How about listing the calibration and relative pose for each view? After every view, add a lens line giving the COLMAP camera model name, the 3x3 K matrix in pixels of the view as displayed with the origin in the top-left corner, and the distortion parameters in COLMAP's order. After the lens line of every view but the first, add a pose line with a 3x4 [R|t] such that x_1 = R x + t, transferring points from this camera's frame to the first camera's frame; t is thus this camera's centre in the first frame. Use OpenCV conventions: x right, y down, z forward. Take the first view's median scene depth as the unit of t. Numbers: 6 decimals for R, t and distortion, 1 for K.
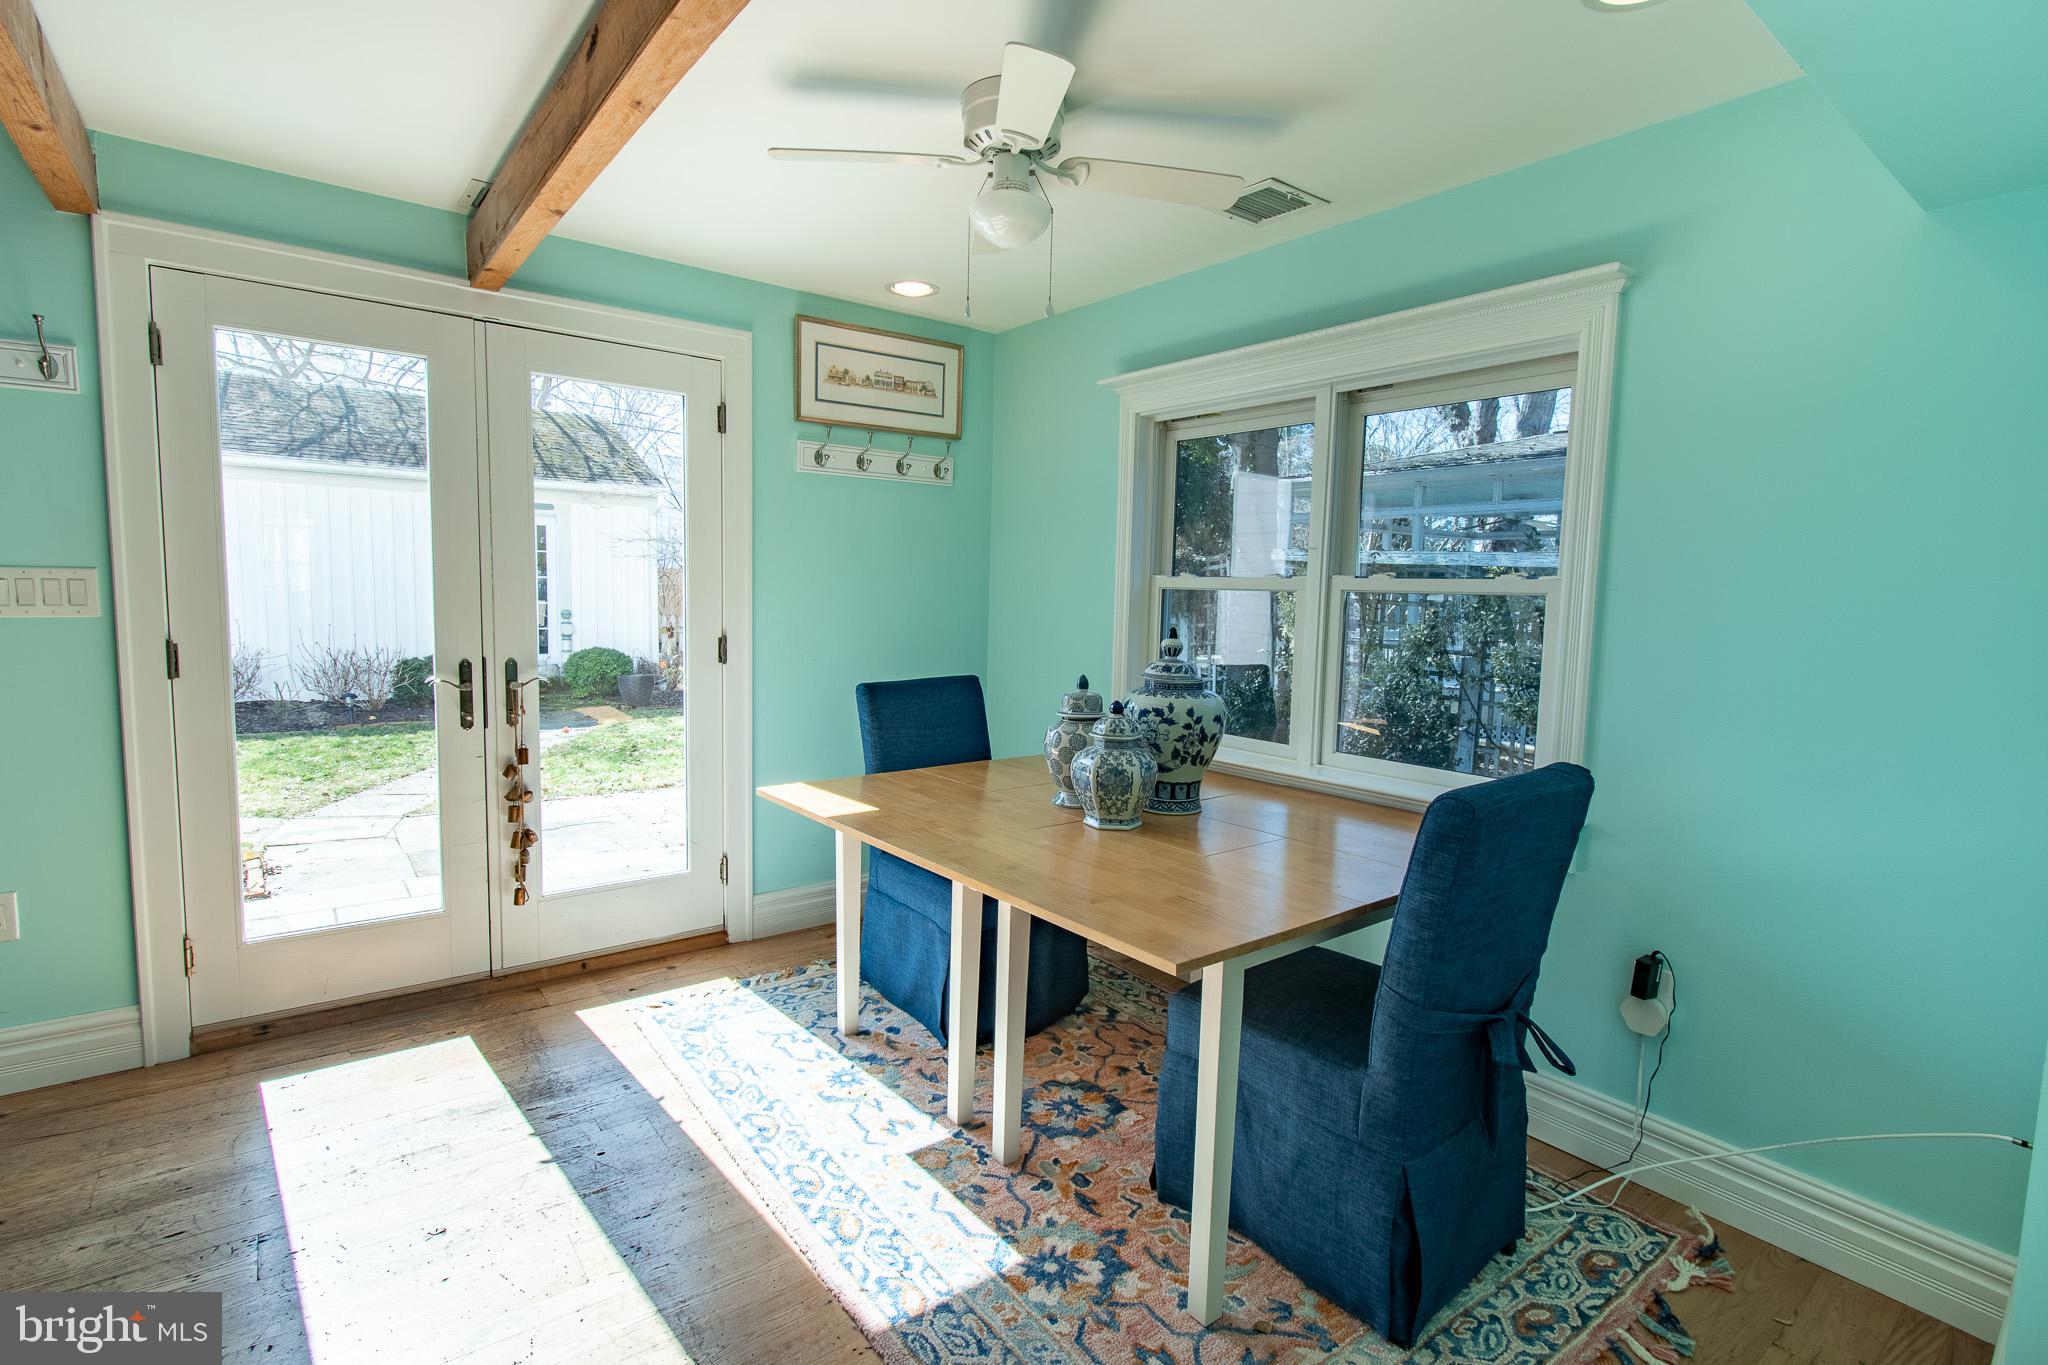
lens RADIAL K [[974.0, 0, 1022.1], [0, 974.0, 681.8], [0, 0, 1]] dist [0.000082, 0.000088]
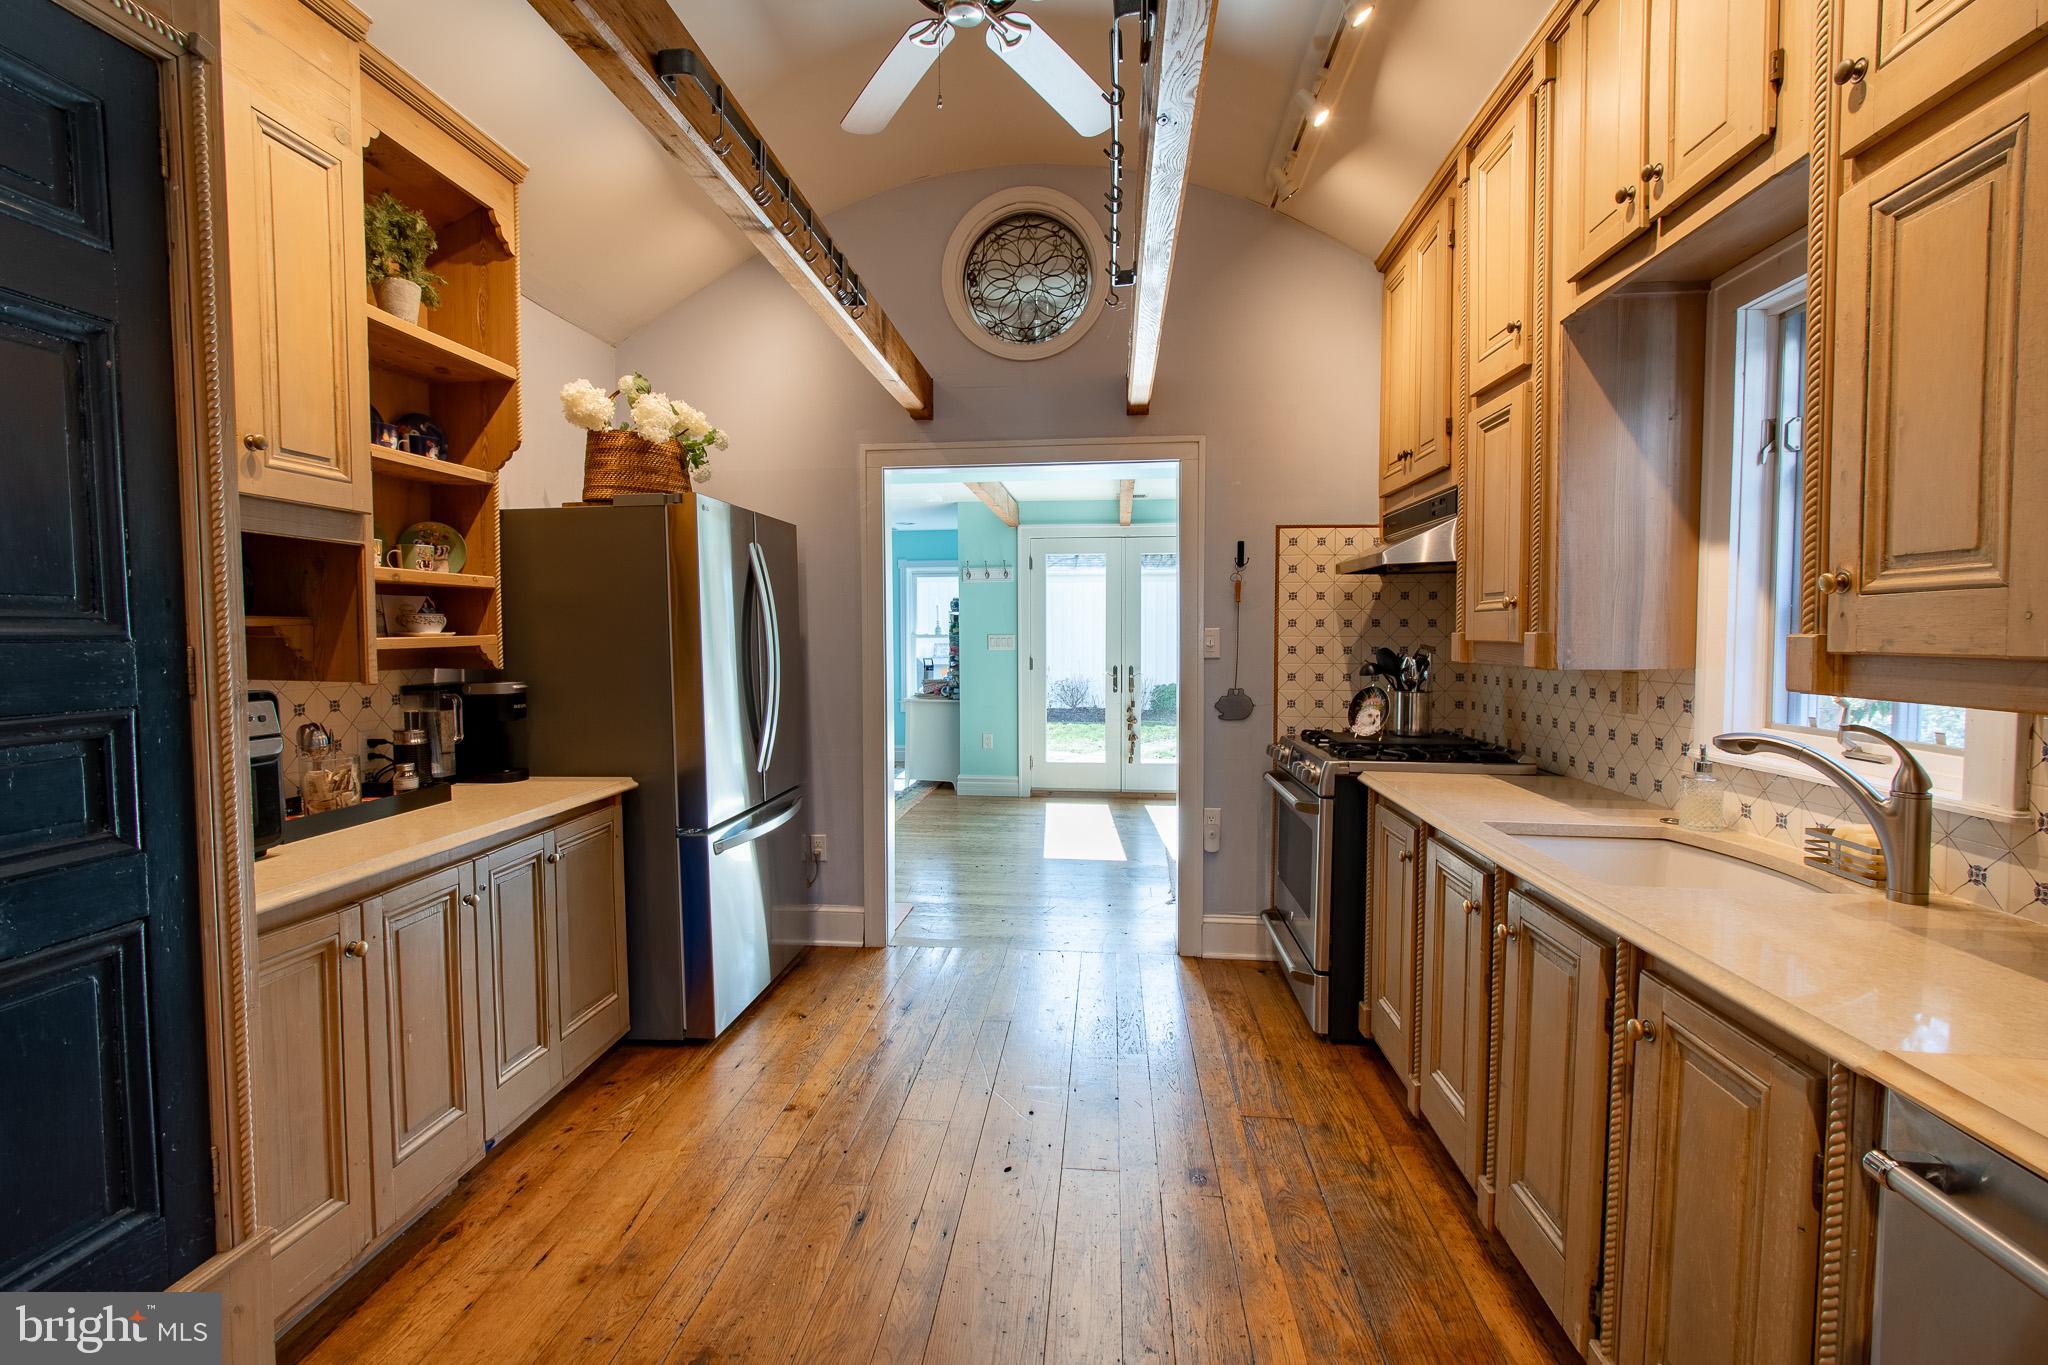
lens RADIAL K [[902.9, 0, 1022.5], [0, 902.9, 679.9], [0, 0, 1]] dist [0.003321, -0.001925]
pose [[0.728425, 0.014134, -0.684980, 1.067537], [-0.045564, 0.998573, -0.027850, 0.111123], [0.683609, 0.051497, 0.728030, -1.095925]]
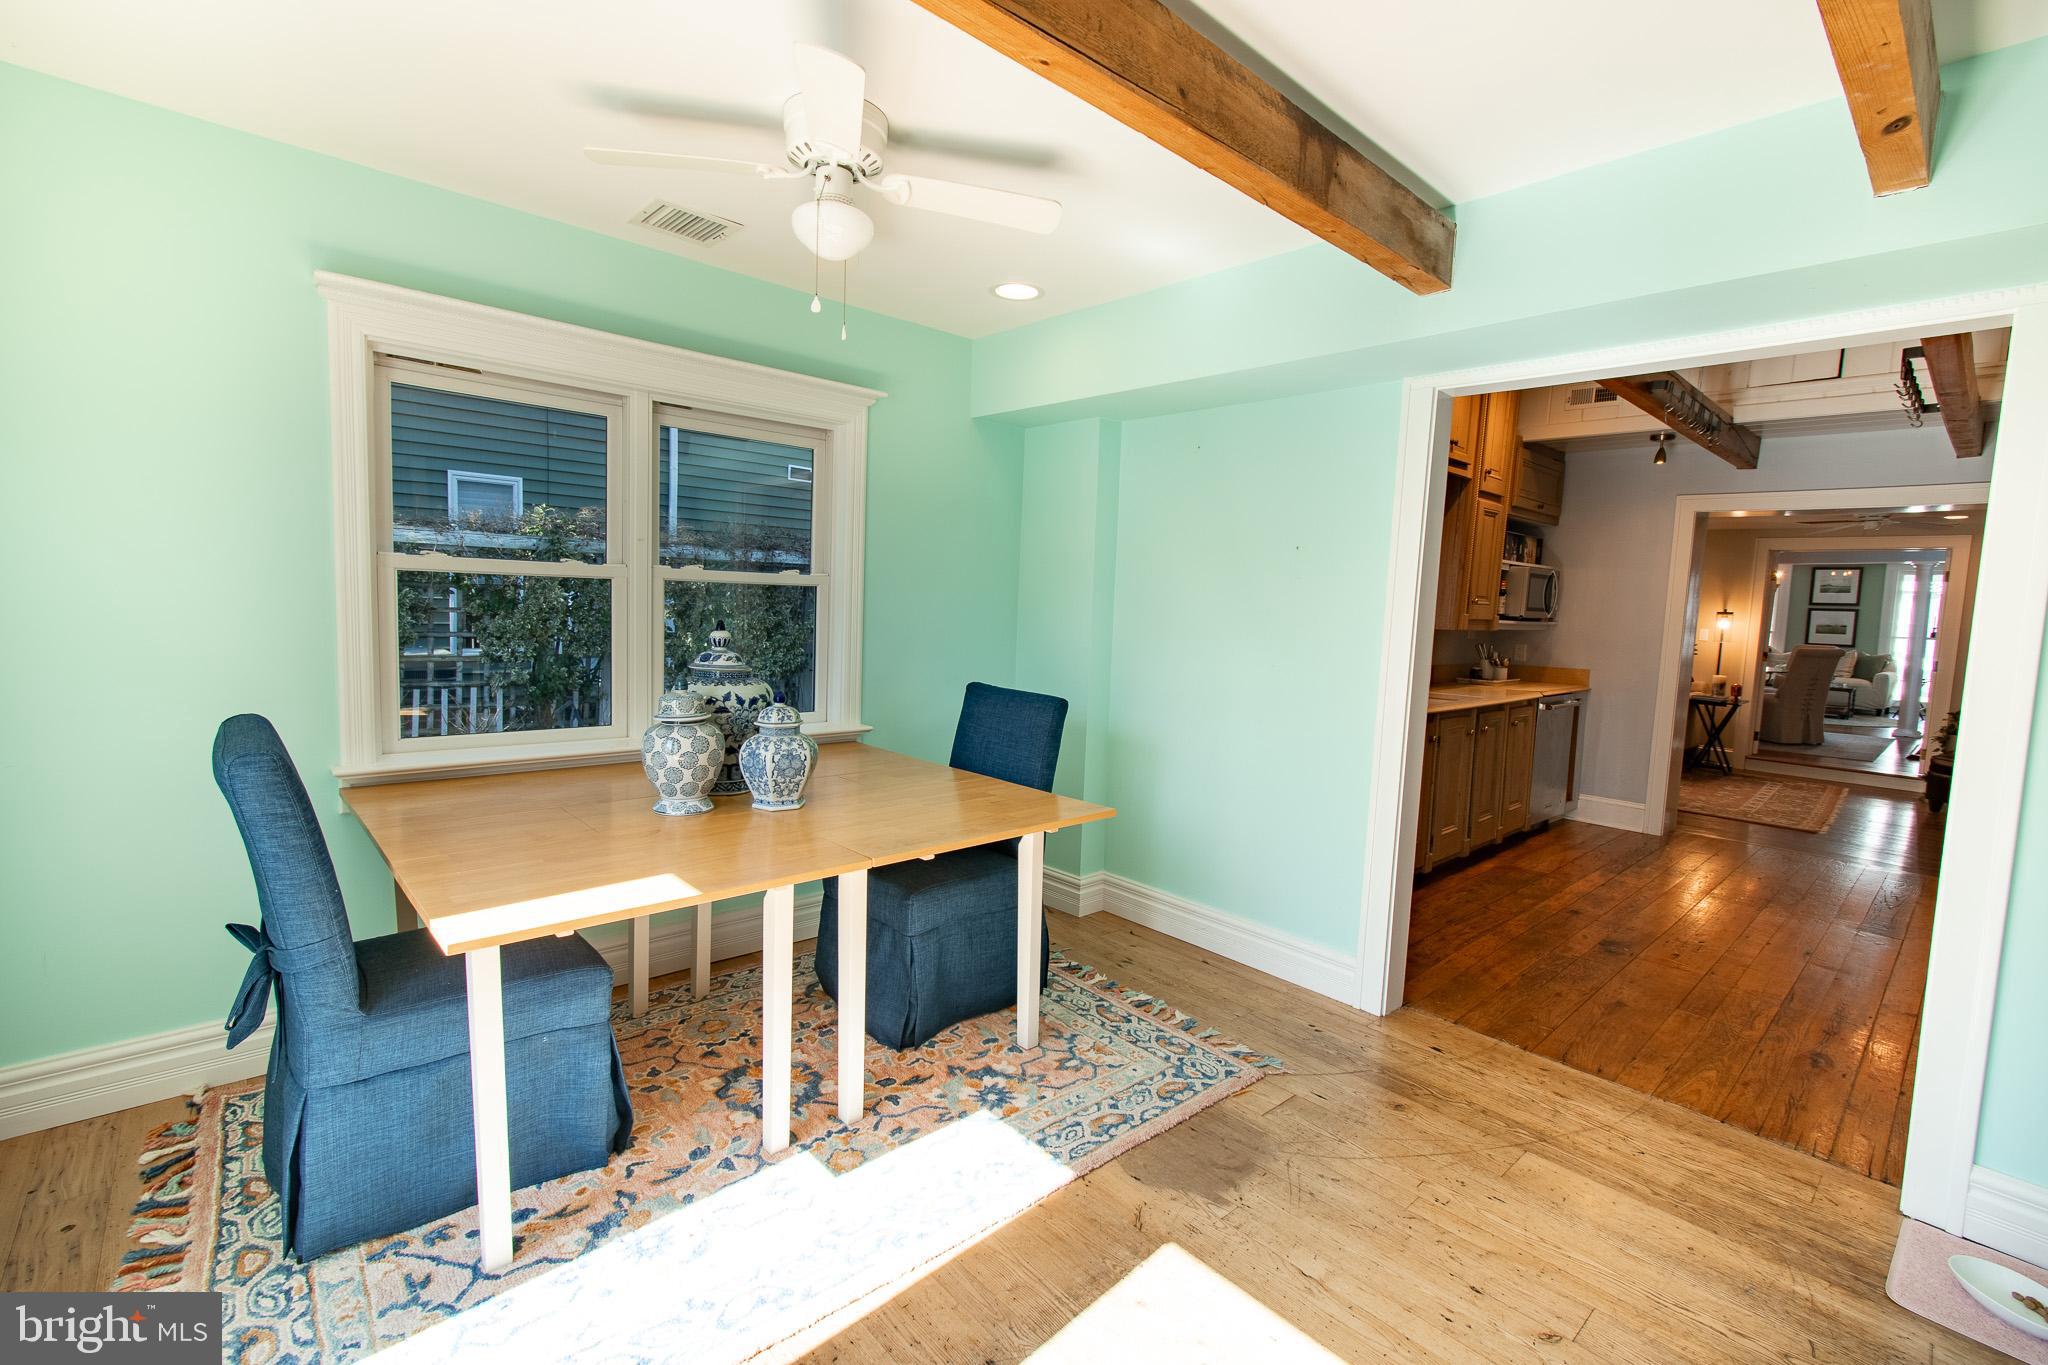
lens RADIAL K [[902.9, 0, 1022.0], [0, 902.9, 684.2], [0, 0, 1]] dist [0.003321, -0.001925]
pose [[-0.084403, -0.119224, 0.989273, -0.926156], [0.047853, 0.991185, 0.123537, -0.101241], [-0.995282, 0.057767, -0.077953, 0.819035]]
